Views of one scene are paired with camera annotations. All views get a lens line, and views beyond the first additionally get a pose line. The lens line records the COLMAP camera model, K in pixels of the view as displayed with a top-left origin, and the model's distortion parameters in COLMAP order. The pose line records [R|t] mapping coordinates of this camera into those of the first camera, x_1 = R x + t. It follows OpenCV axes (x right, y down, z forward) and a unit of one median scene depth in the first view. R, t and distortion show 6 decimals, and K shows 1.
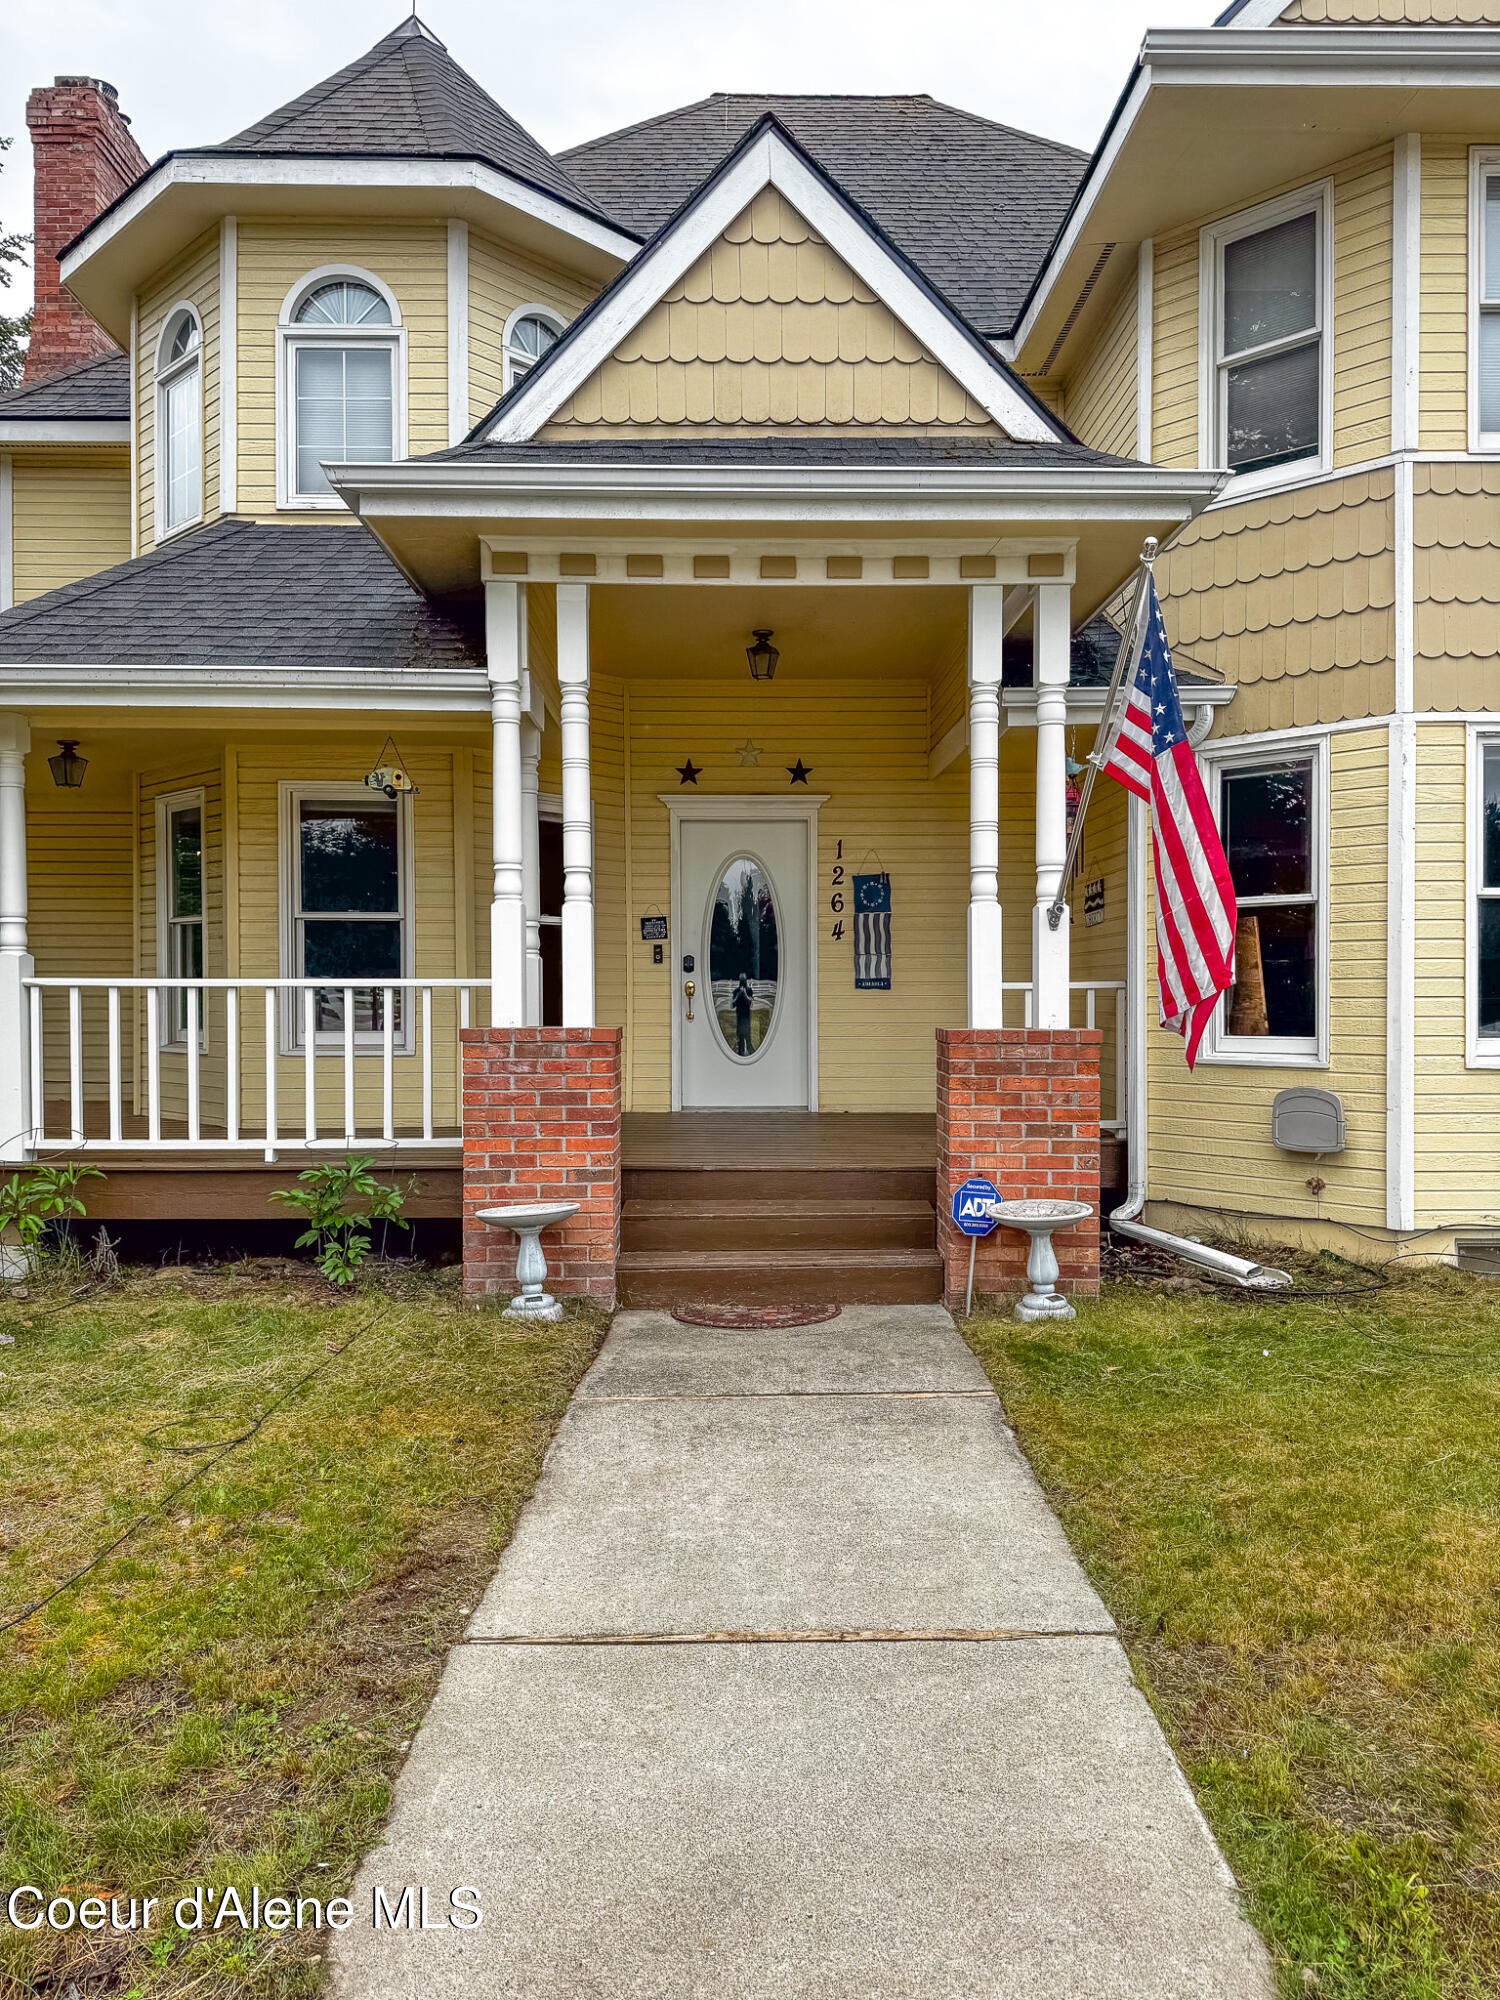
lens RADIAL K [[1399.6, 0, 738.6], [0, 1399.6, 999.4], [0, 0, 1]] dist [0.050901, -0.000949]
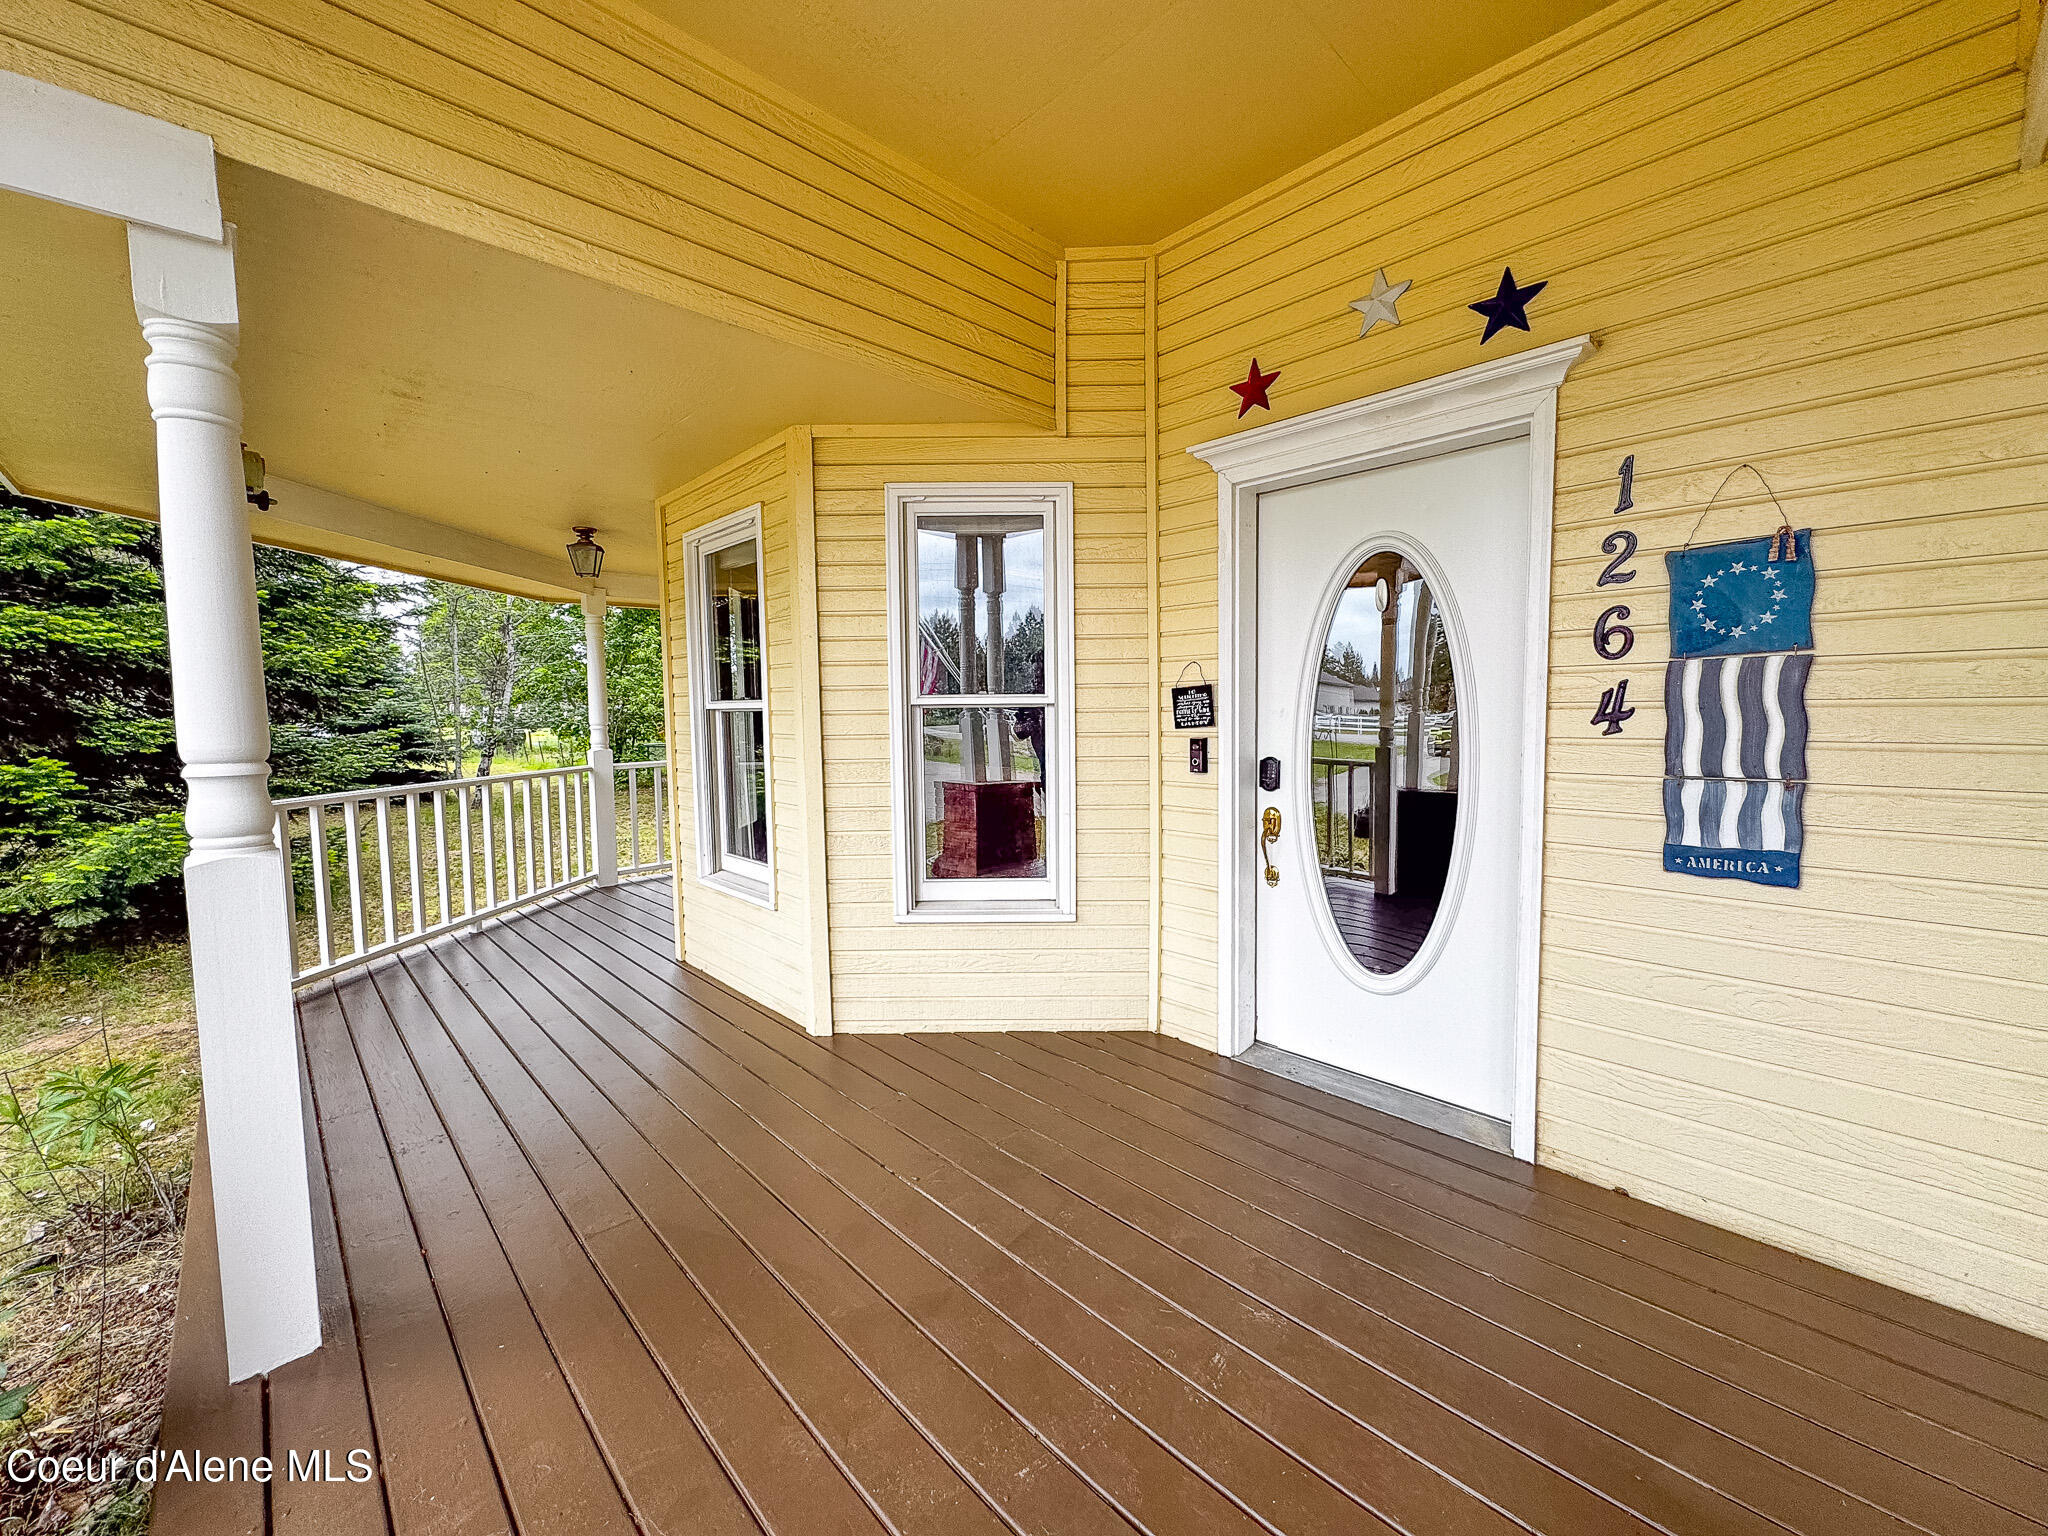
lens RADIAL K [[817.0, 0, 1021.0], [0, 817.0, 762.4], [0, 0, 1]] dist [-0.002885, -0.000799]
pose [[0.665962, 0.043922, -0.744692, 0.153674], [0.009760, 0.997667, 0.067570, -0.061466], [0.745922, -0.052267, 0.663979, 0.888738]]
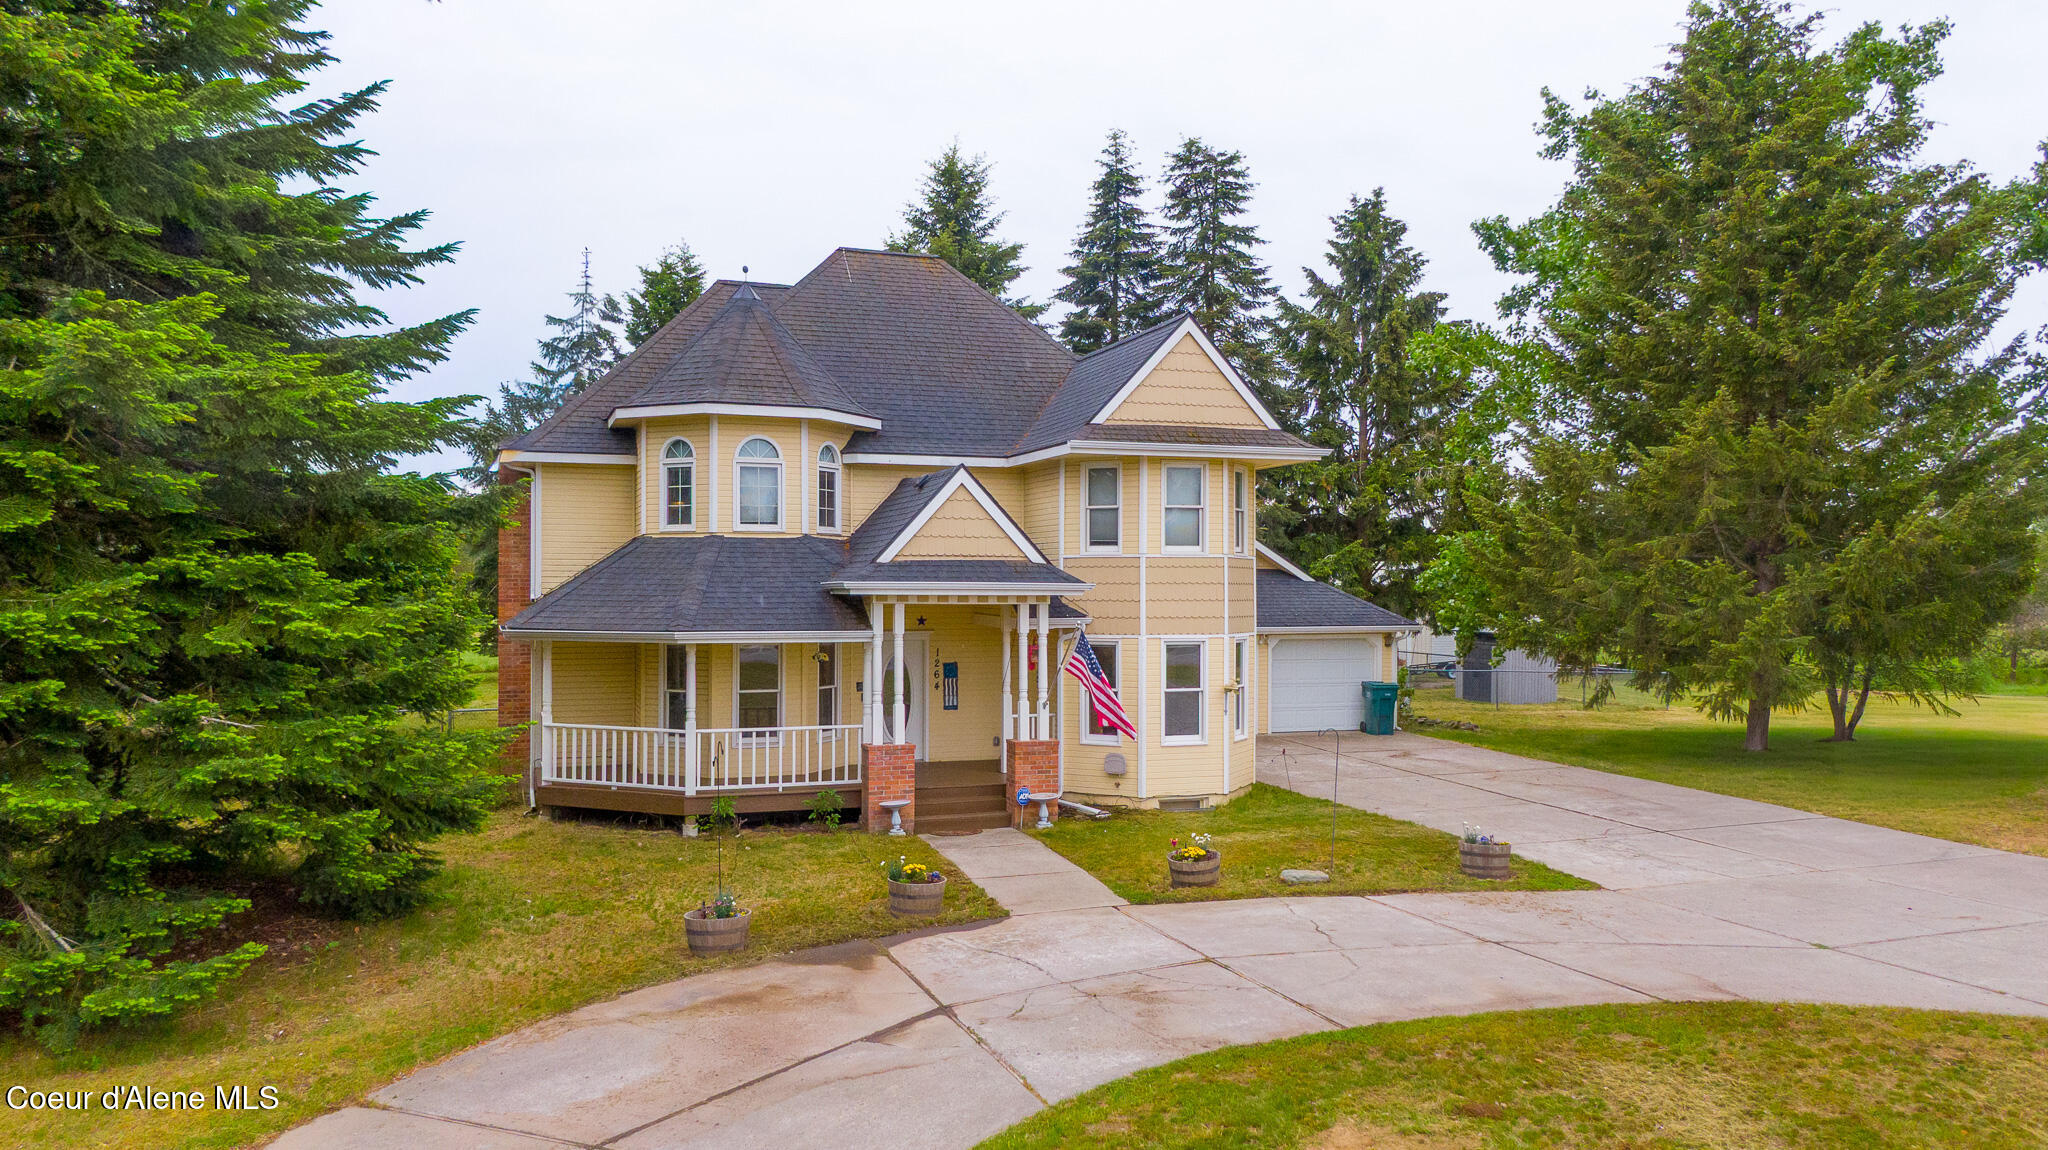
lens RADIAL K [[1473.4, 0, 1016.0], [0, 1473.4, 575.5], [0, 0, 1]] dist [0.060834, -0.105932]
pose [[0.948930, 0.005302, 0.315442, -0.729903], [-0.003116, 0.999967, -0.007436, -0.266813], [-0.315471, 0.006074, 0.948916, -1.770535]]
